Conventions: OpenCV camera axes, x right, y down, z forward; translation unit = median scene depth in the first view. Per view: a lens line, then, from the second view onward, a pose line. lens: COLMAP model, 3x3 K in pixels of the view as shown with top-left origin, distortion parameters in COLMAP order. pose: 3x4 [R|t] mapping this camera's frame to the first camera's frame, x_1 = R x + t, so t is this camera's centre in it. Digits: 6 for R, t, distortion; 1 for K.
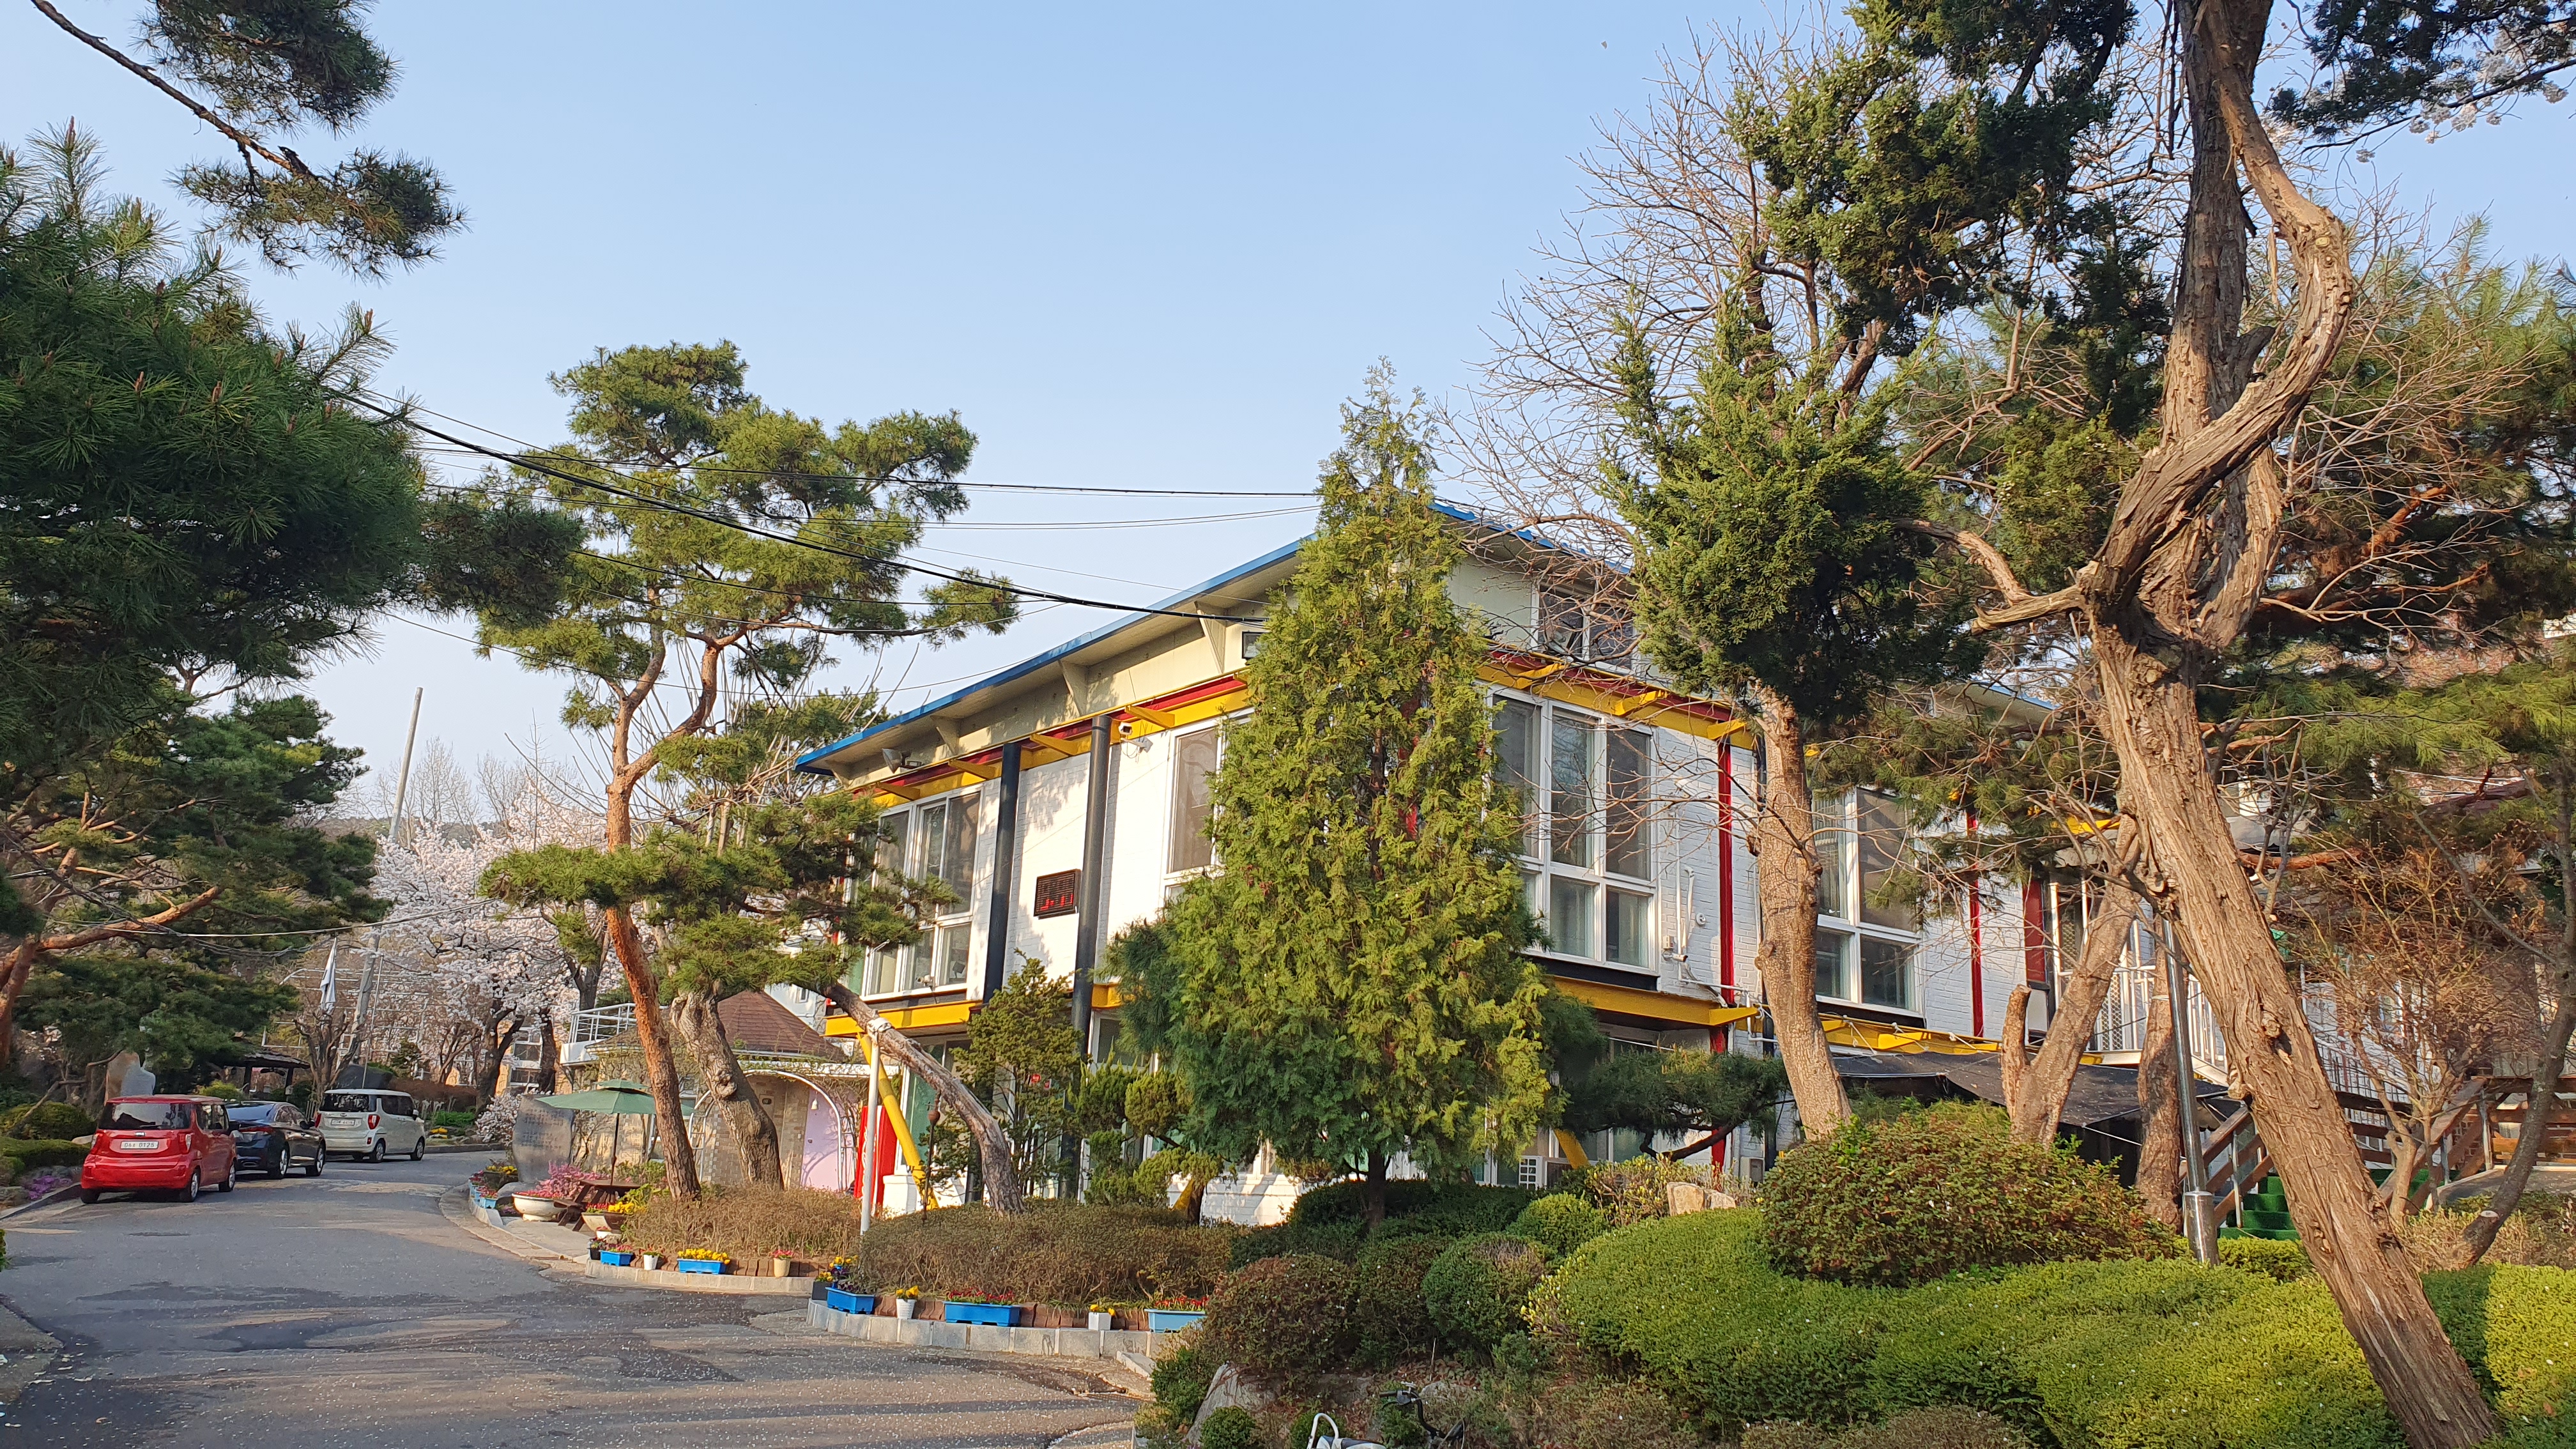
lens RADIAL K [[1897.7, 0, 1289.5], [0, 1897.7, 692.2], [0, 0, 1]] dist [-0.000446, -0.002171]
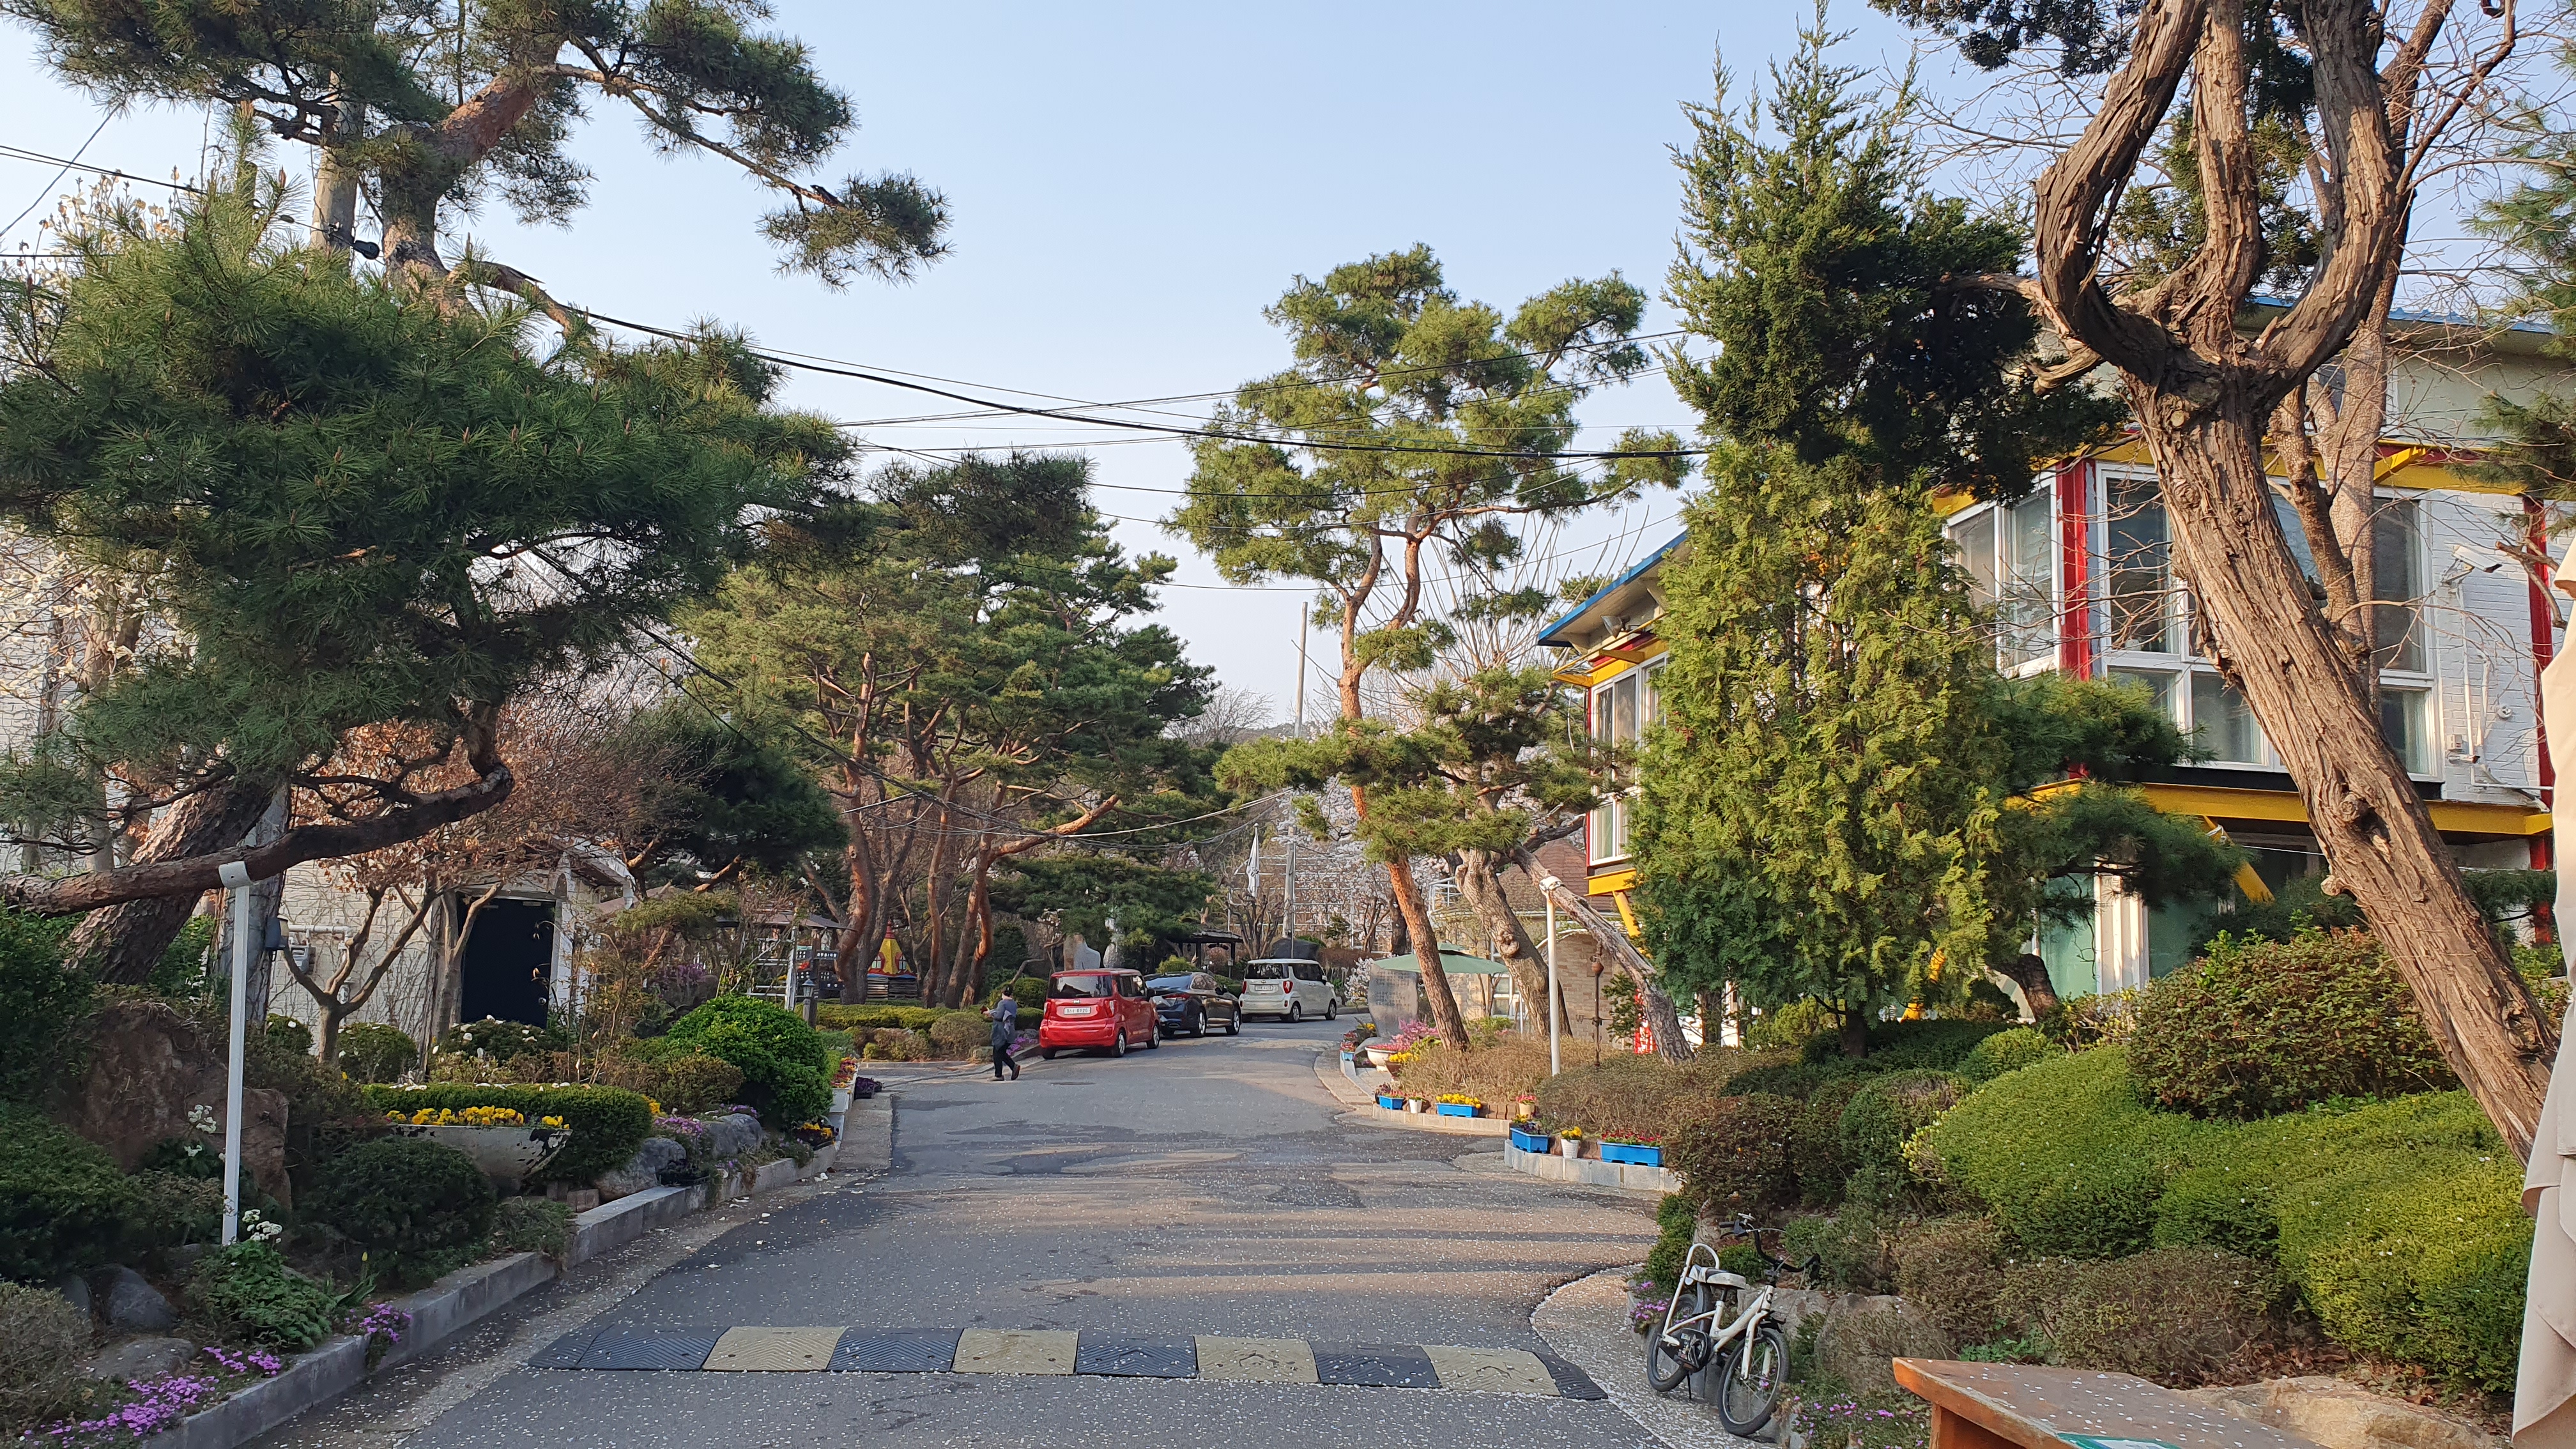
lens RADIAL K [[1892.0, 0, 1288.0], [0, 1892.0, 724.5], [0, 0, 1]] dist [0.119161, -0.262277]
pose [[0.890075, -0.086902, -0.447453, 0.109075], [0.126998, 0.990066, 0.060339, 0.005765], [0.437765, -0.110532, 0.892269, 0.009528]]
